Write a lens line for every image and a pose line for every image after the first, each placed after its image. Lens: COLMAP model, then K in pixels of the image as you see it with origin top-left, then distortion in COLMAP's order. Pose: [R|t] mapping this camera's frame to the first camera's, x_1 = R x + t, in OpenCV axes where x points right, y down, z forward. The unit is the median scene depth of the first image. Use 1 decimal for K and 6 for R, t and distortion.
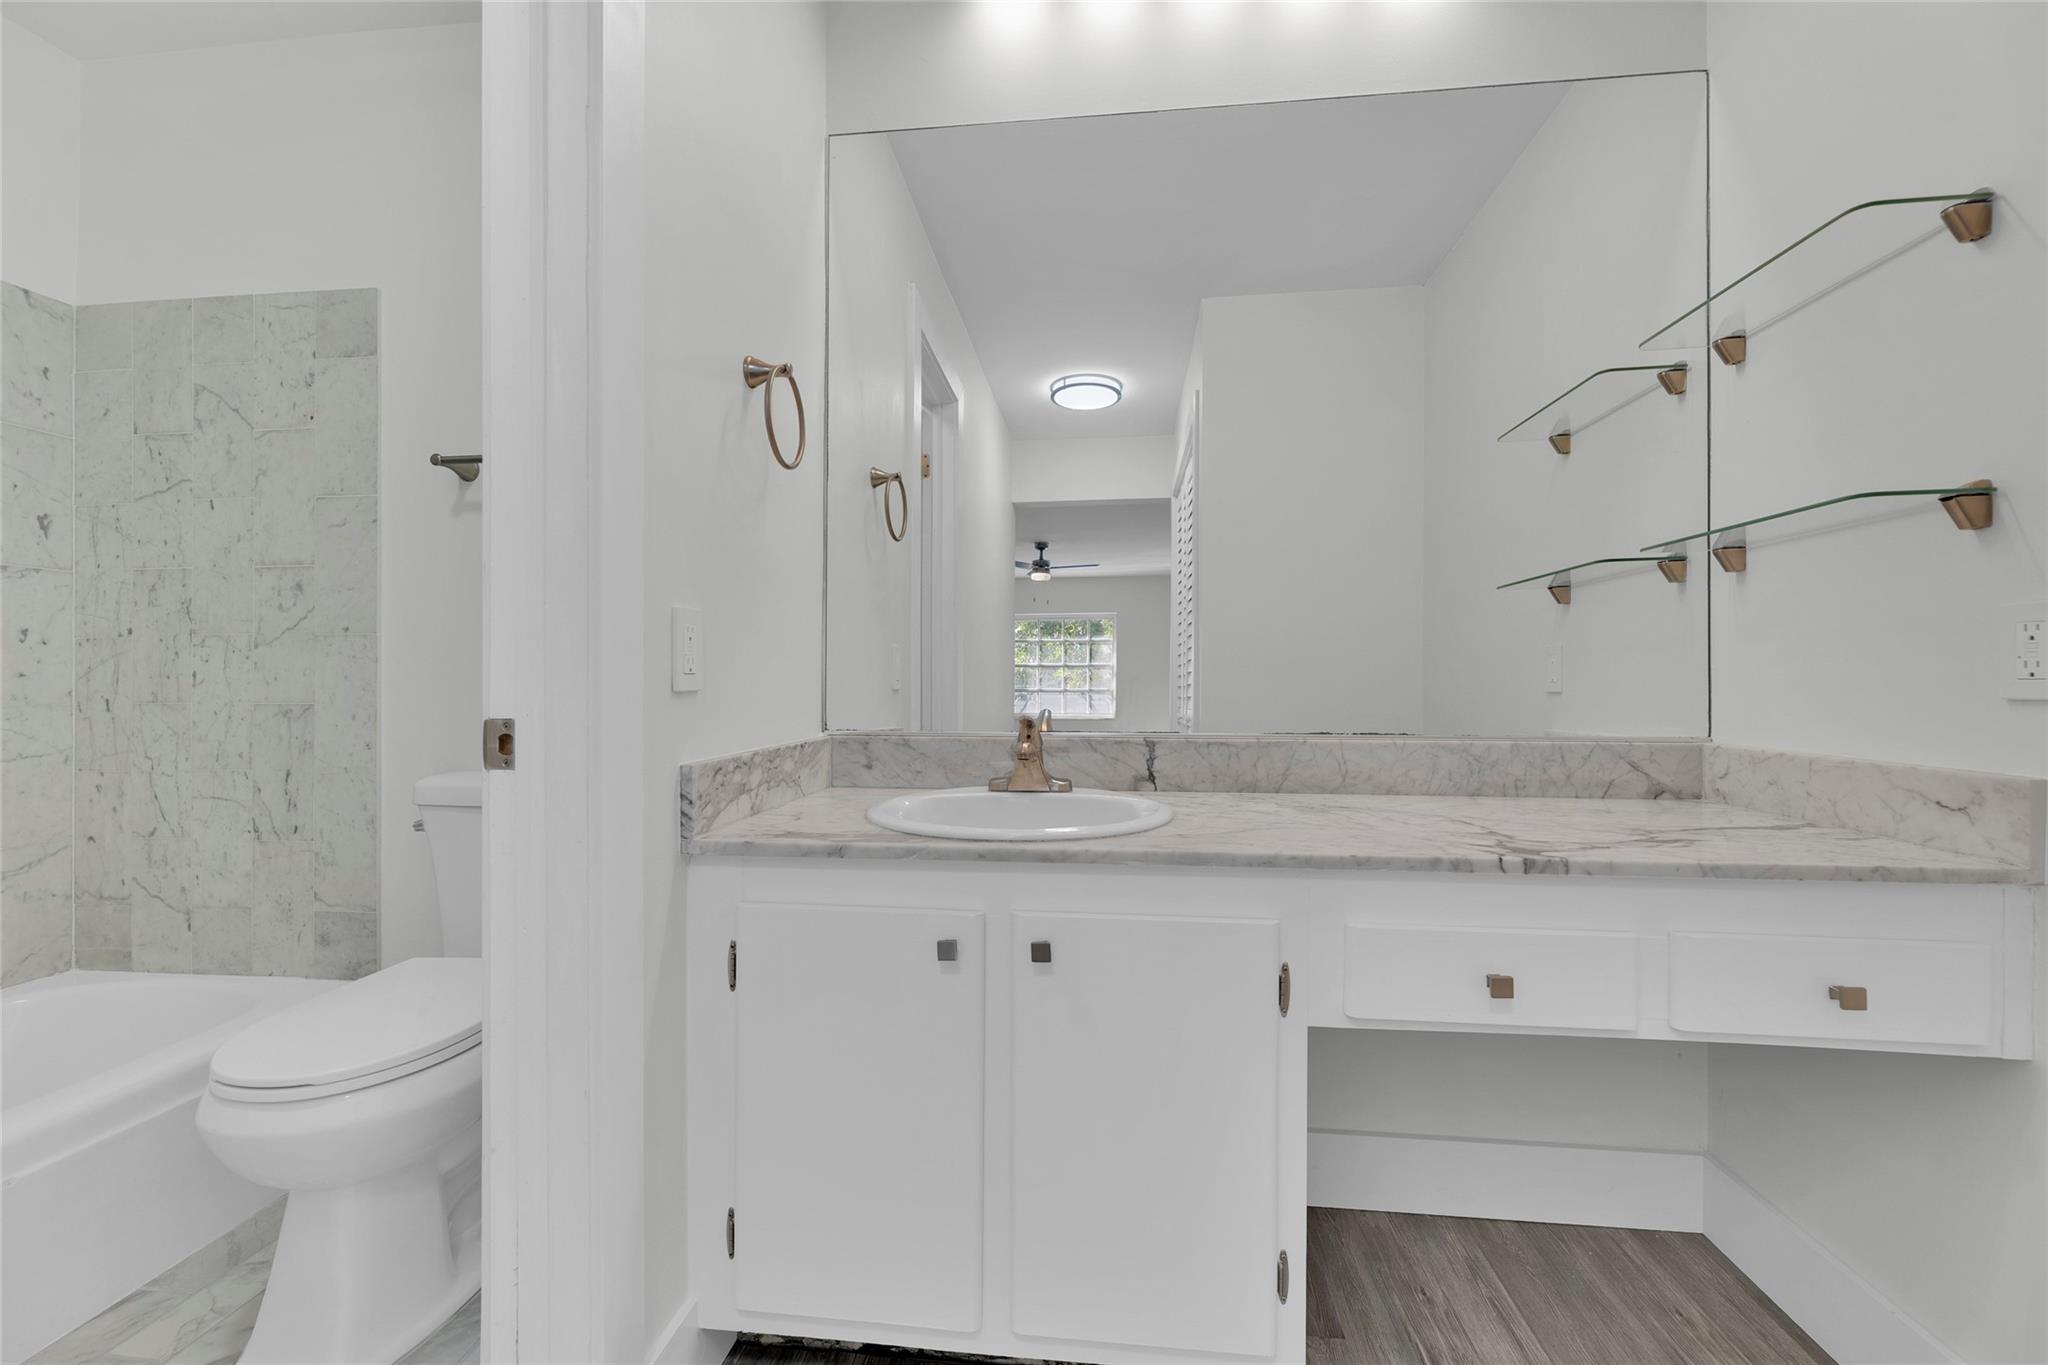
lens RADIAL K [[750.4, 0, 1056.9], [0, 750.4, 692.8], [0, 0, 1]] dist [-0.001092, -0.000125]
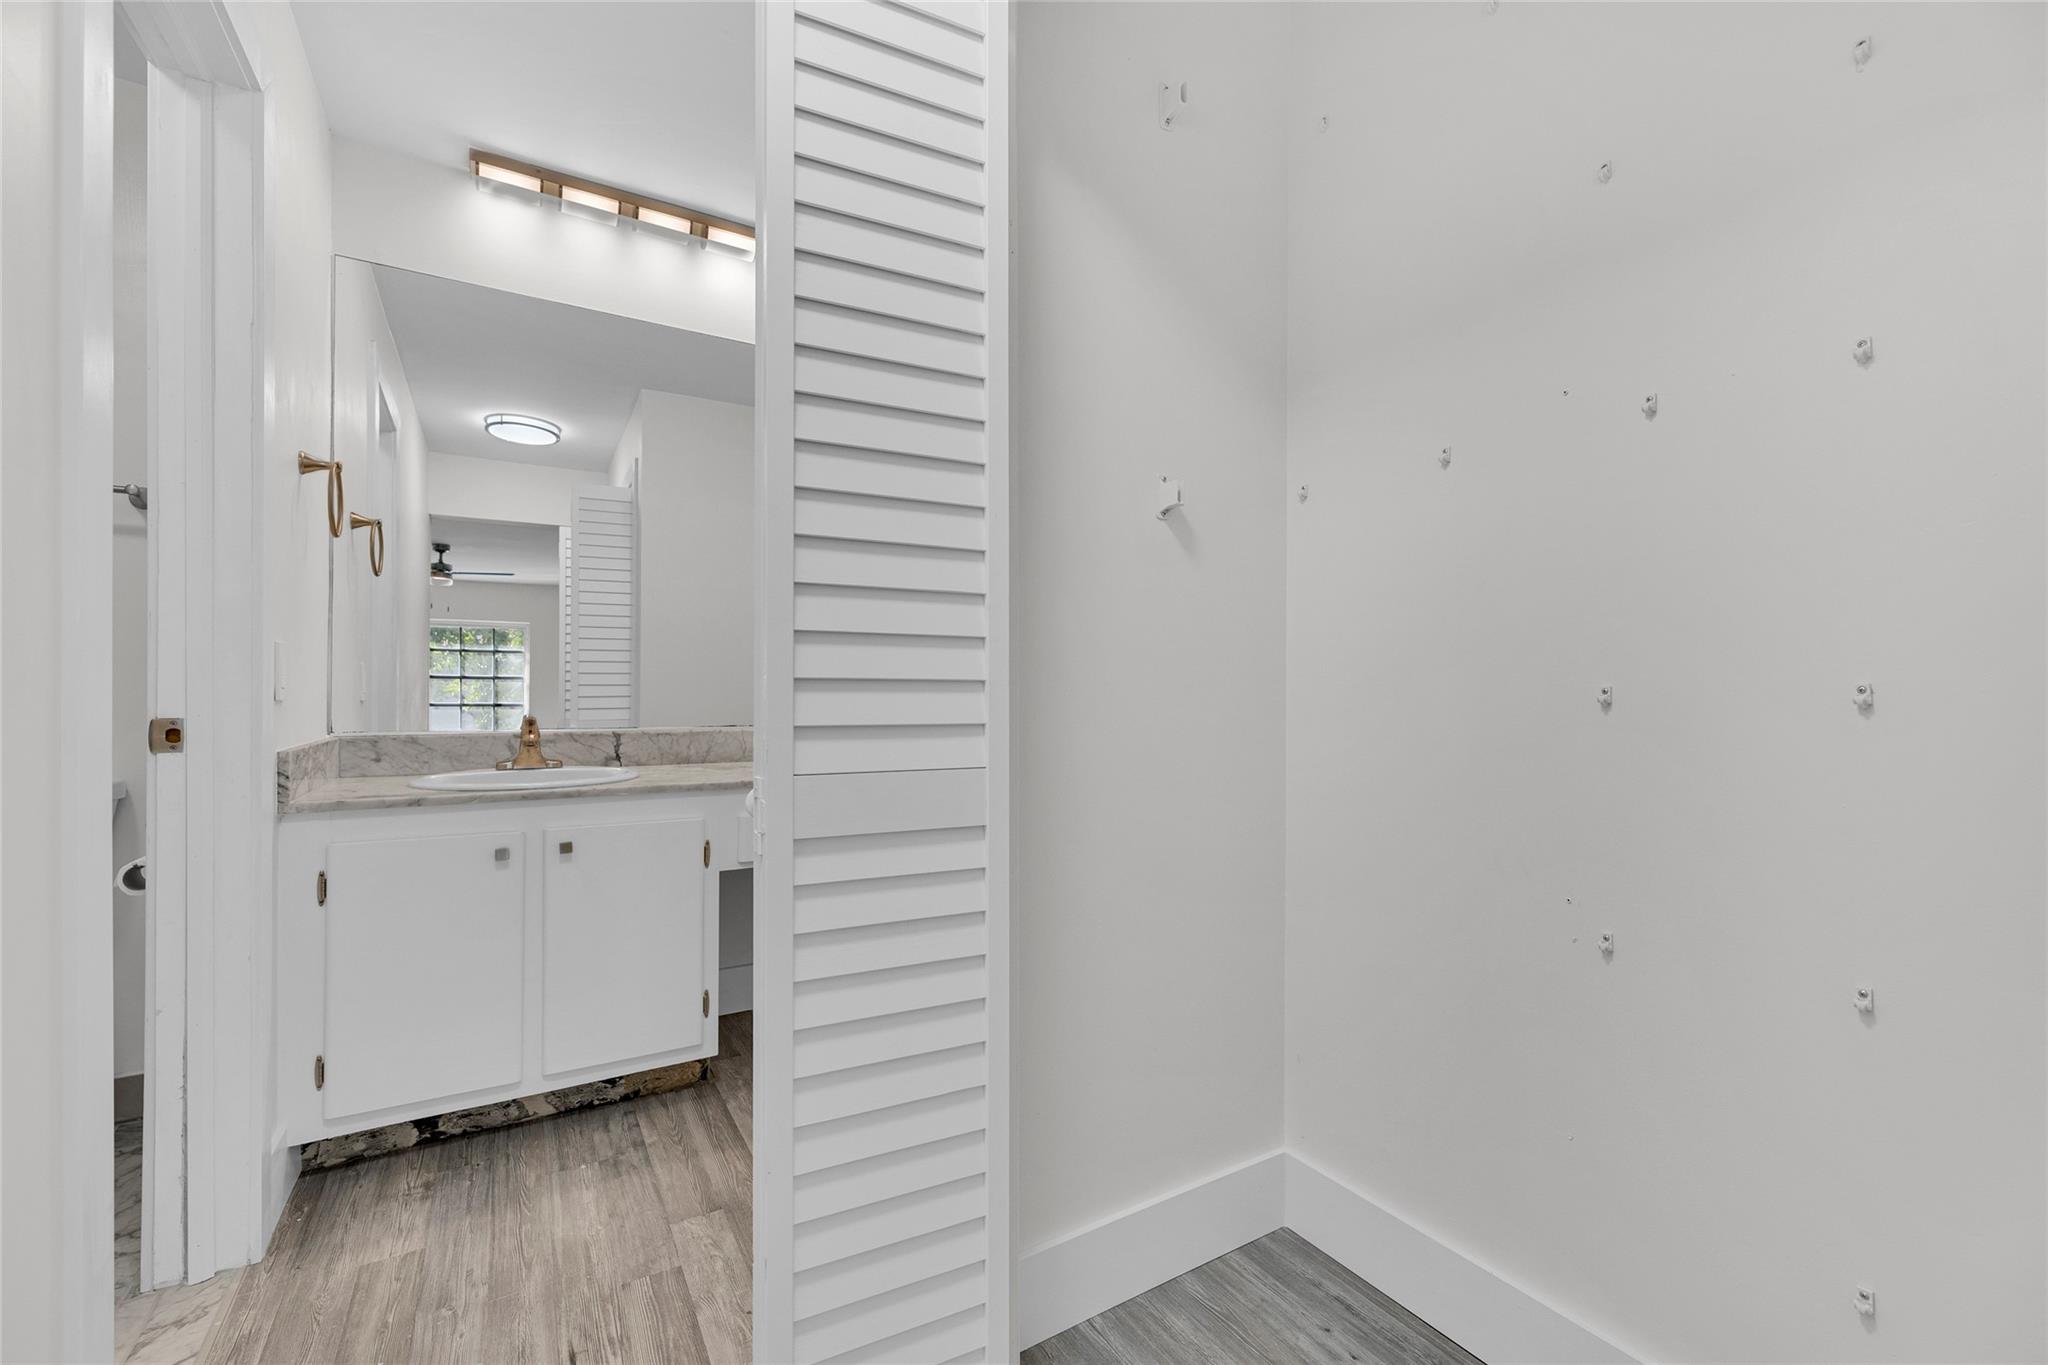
lens RADIAL K [[860.3, 0, 1027.4], [0, 860.3, 678.8], [0, 0, 1]] dist [-0.001633, 0.000058]
pose [[0.796007, 0.012021, 0.605168, -0.269363], [0.008331, 0.999490, -0.030813, 0.014603], [-0.605230, 0.029569, 0.795501, -0.888780]]
